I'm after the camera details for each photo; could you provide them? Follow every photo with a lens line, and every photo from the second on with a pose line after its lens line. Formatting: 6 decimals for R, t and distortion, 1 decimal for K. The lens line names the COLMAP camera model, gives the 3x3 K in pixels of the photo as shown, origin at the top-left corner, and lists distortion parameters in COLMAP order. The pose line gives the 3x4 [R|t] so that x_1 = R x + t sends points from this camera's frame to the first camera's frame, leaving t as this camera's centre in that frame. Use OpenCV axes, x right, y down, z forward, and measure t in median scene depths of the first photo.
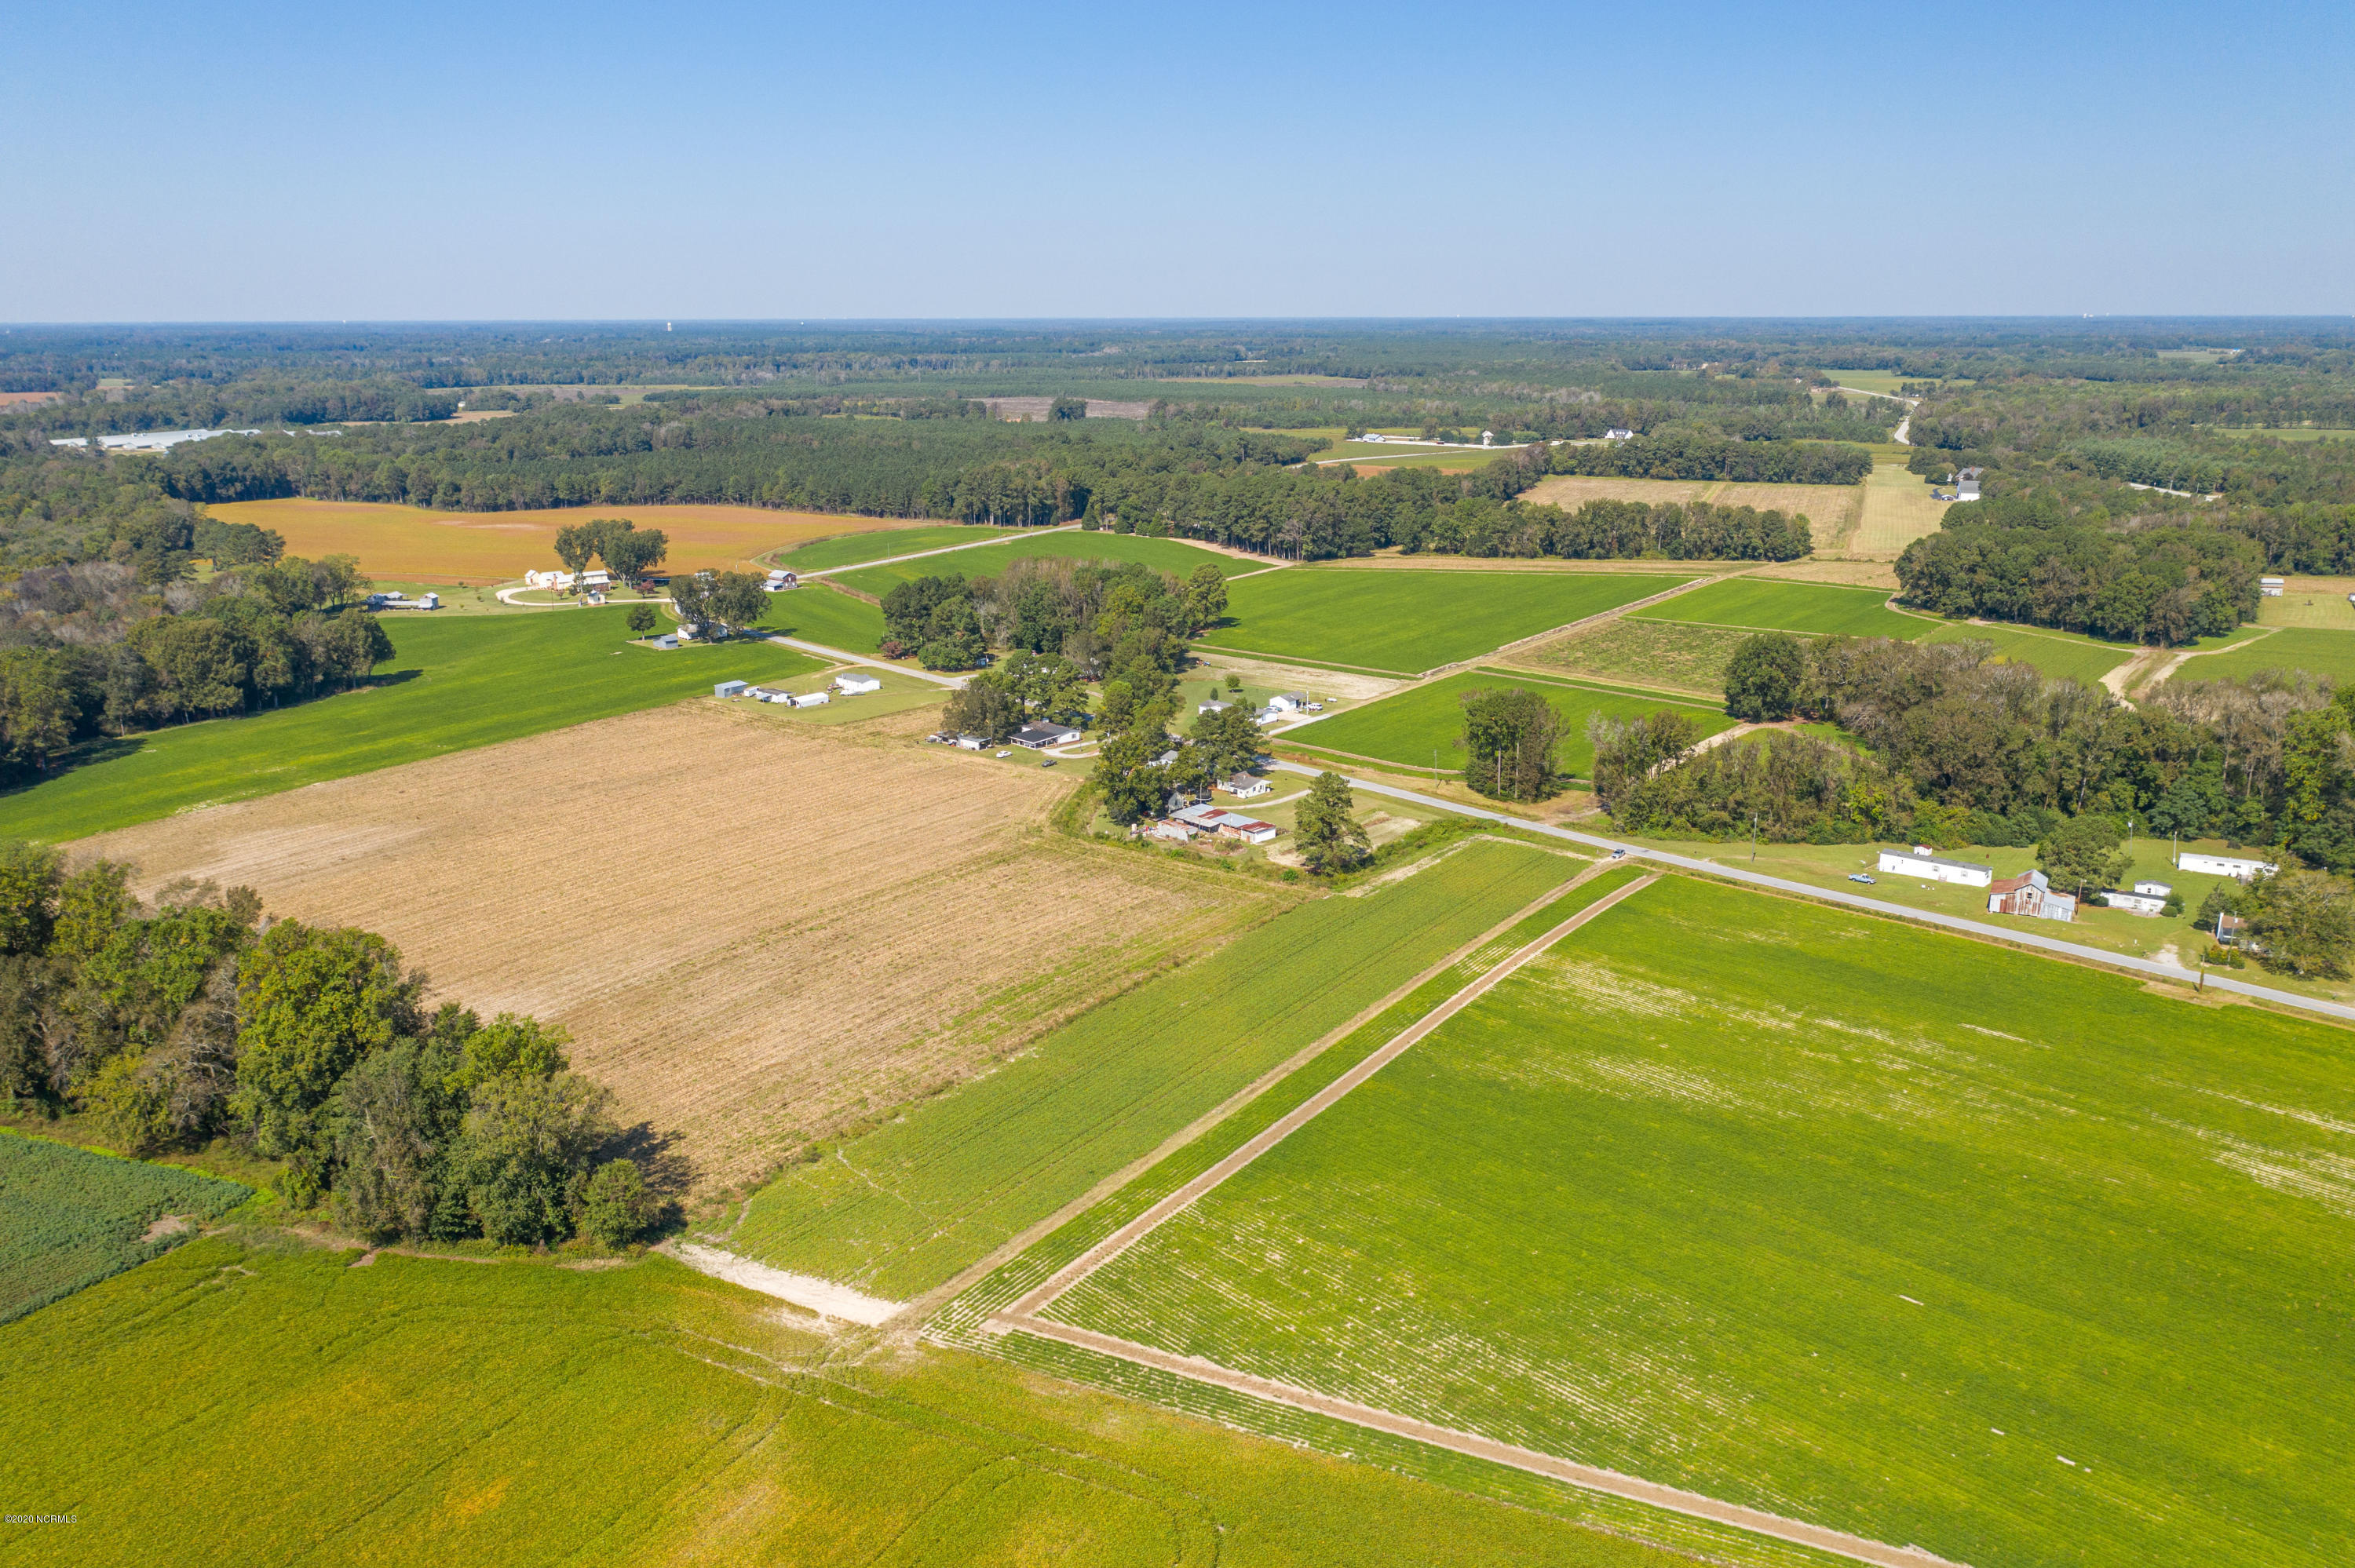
lens RADIAL K [[1849.6, 0, 1177.5], [0, 1849.6, 784.0], [0, 0, 1]] dist [-0.006928, 0.006374]
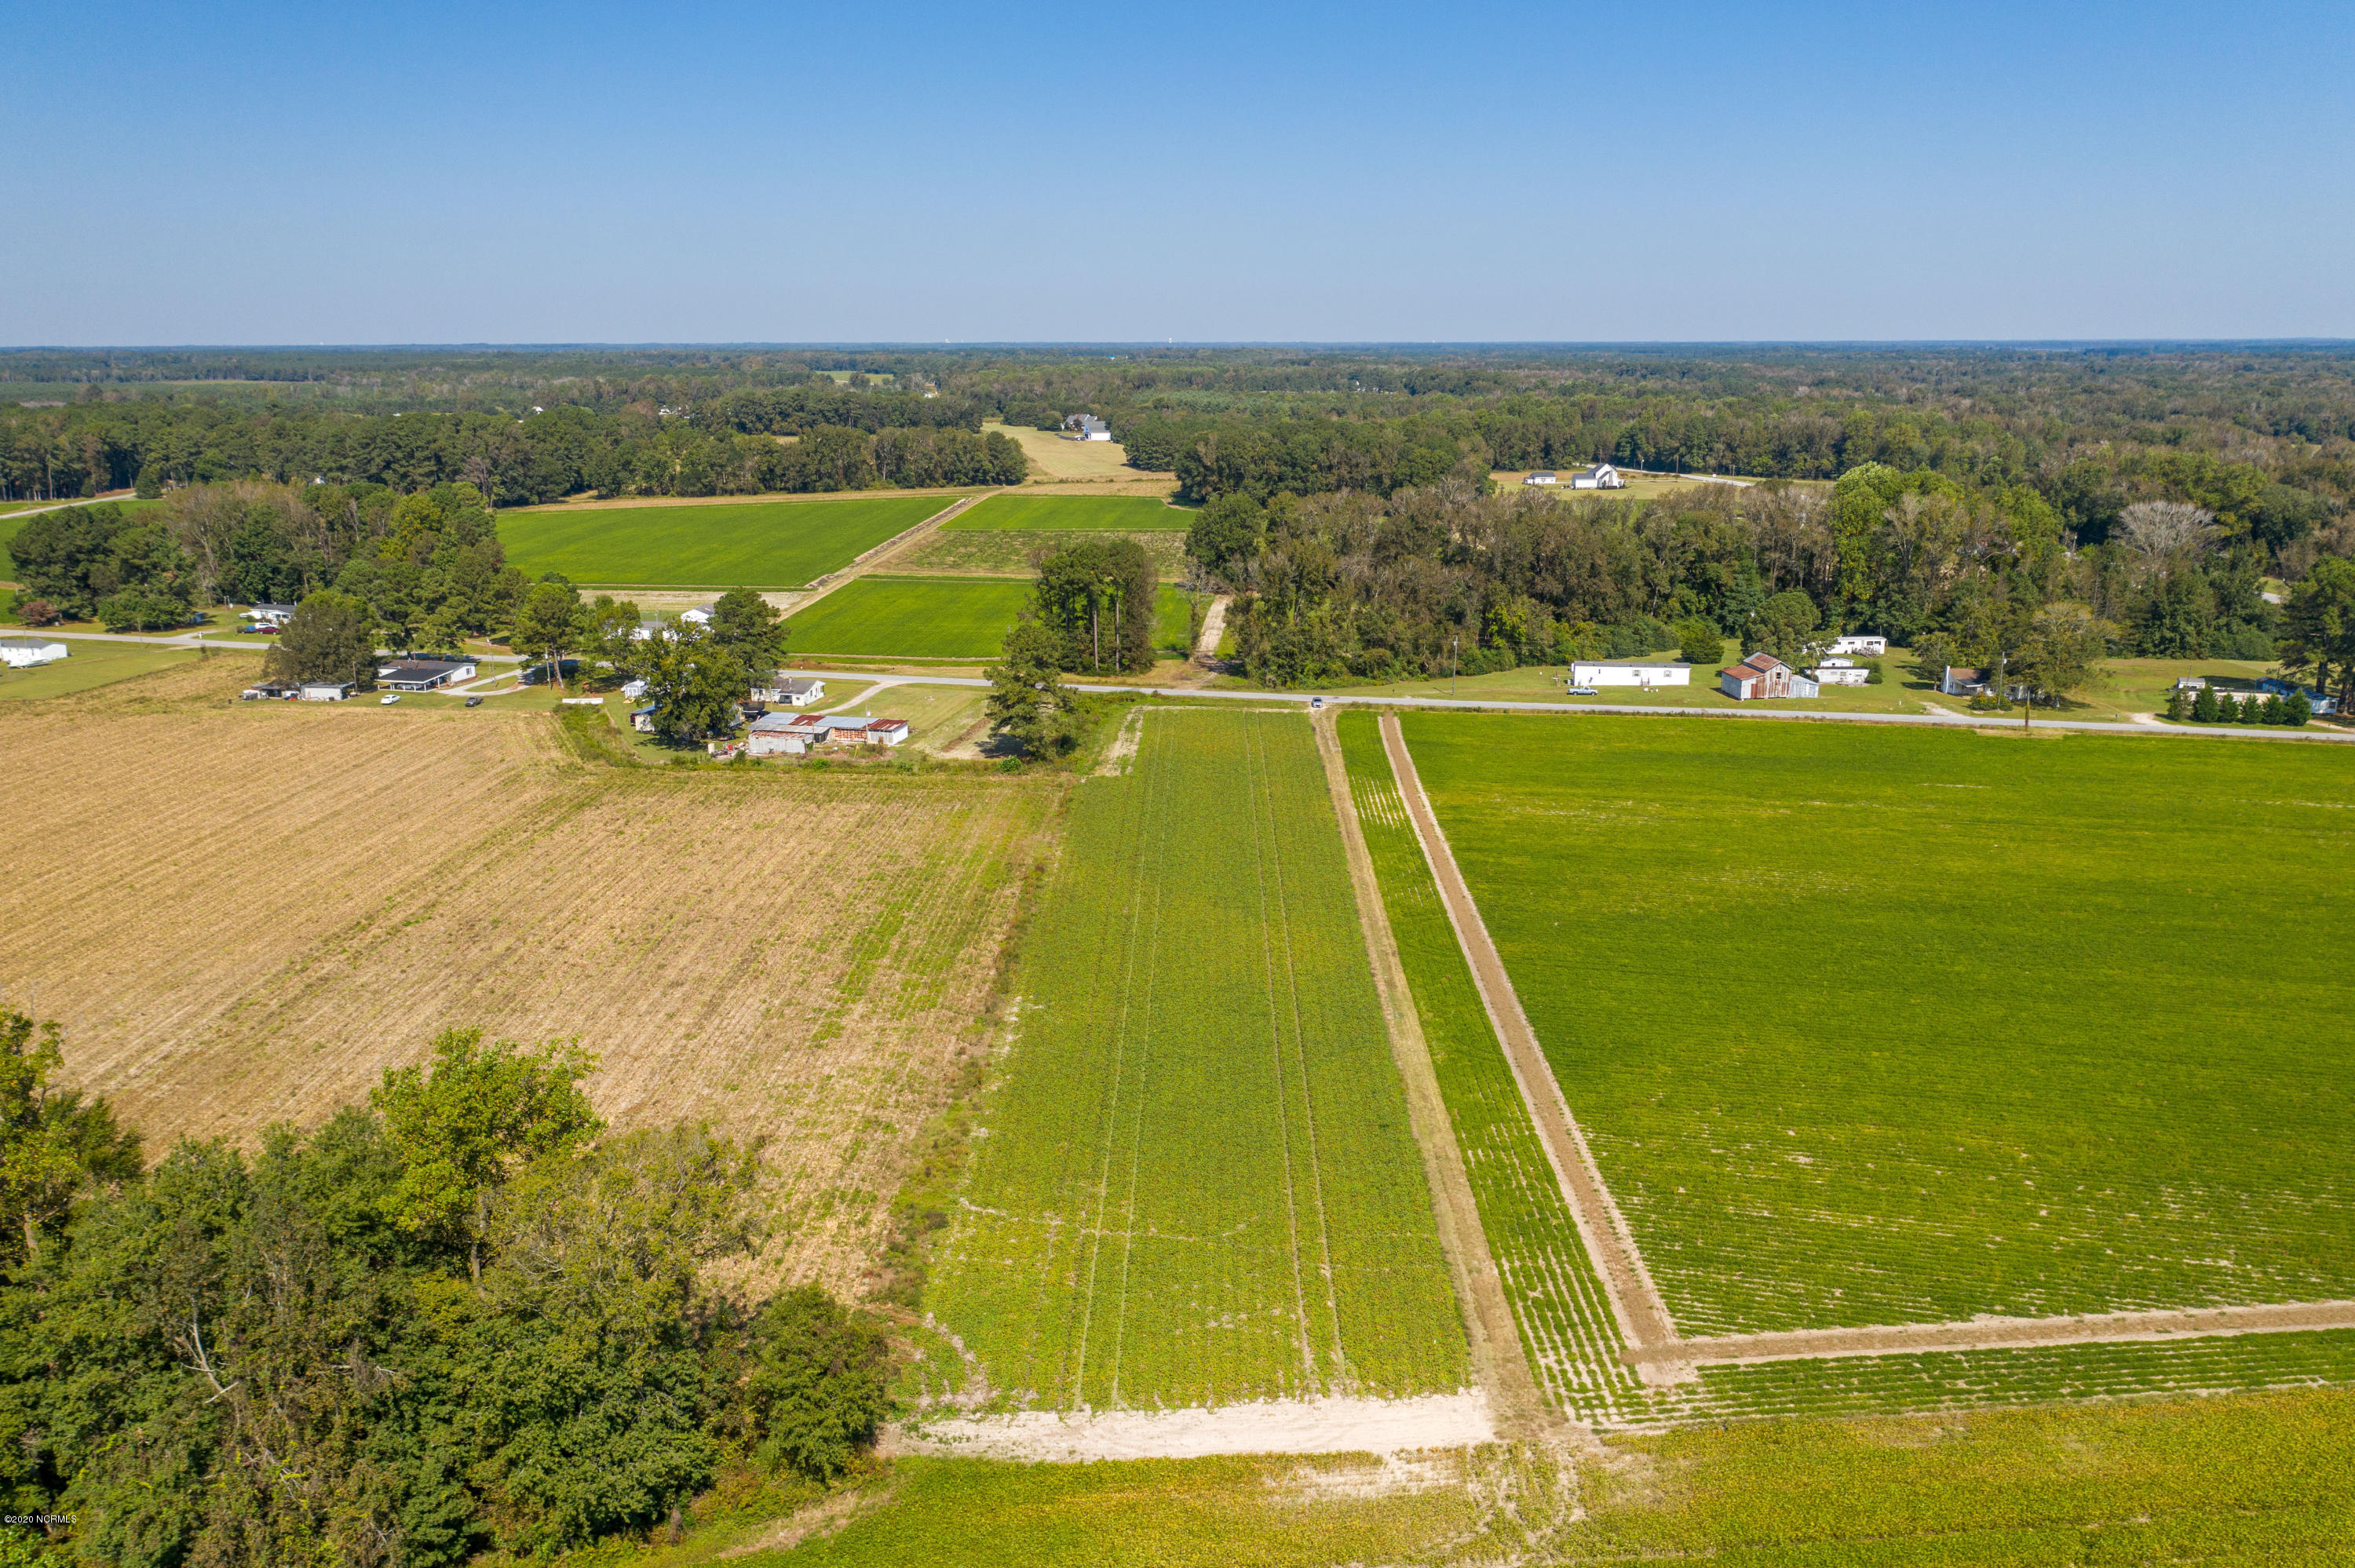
lens RADIAL K [[1860.9, 0, 1175.8], [0, 1860.9, 786.6], [0, 0, 1]] dist [-0.006497, 0.008616]
pose [[0.843265, -0.125539, 0.522632, -0.245565], [0.133138, 0.990826, 0.023184, 0.044813], [-0.520748, 0.050032, 0.852243, 0.300510]]
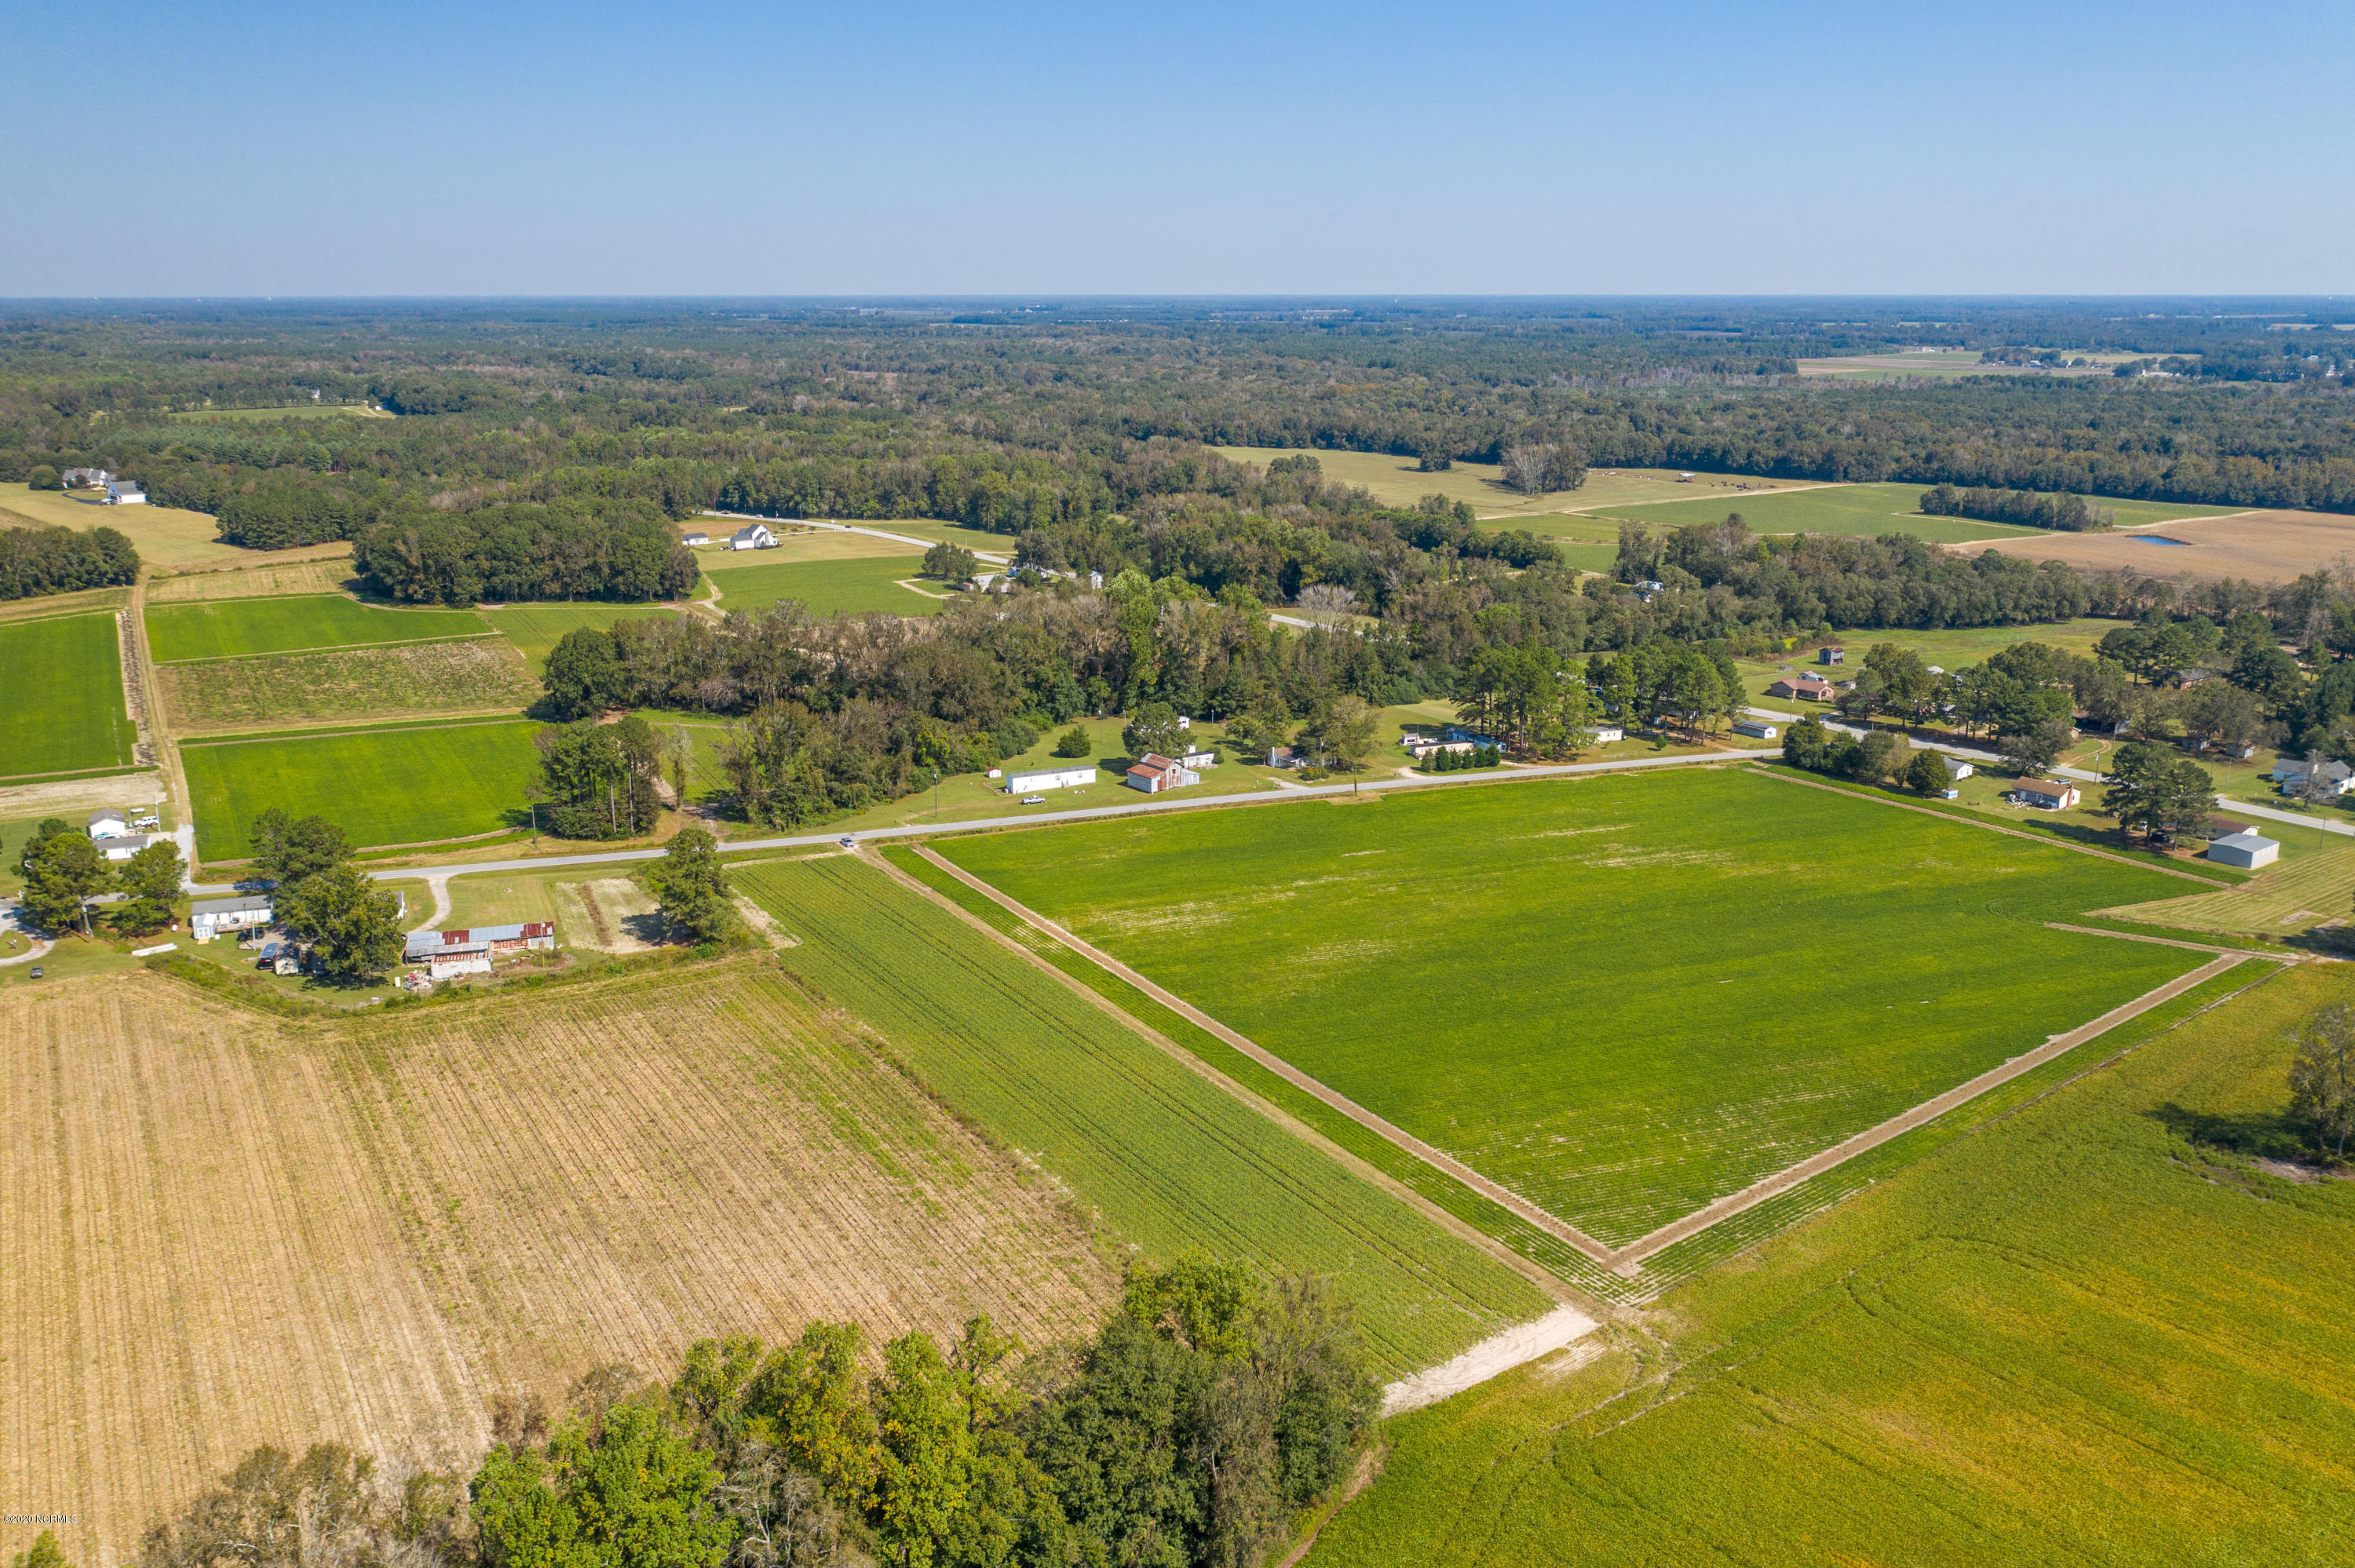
lens RADIAL K [[1900.1, 0, 1174.0], [0, 1900.1, 783.4], [0, 0, 1]] dist [-0.005973, 0.006073]
pose [[0.420545, -0.225405, 0.878826, -0.552692], [0.223422, 0.964546, 0.140476, -0.092823], [-0.879332, 0.137272, 0.455995, 0.350295]]
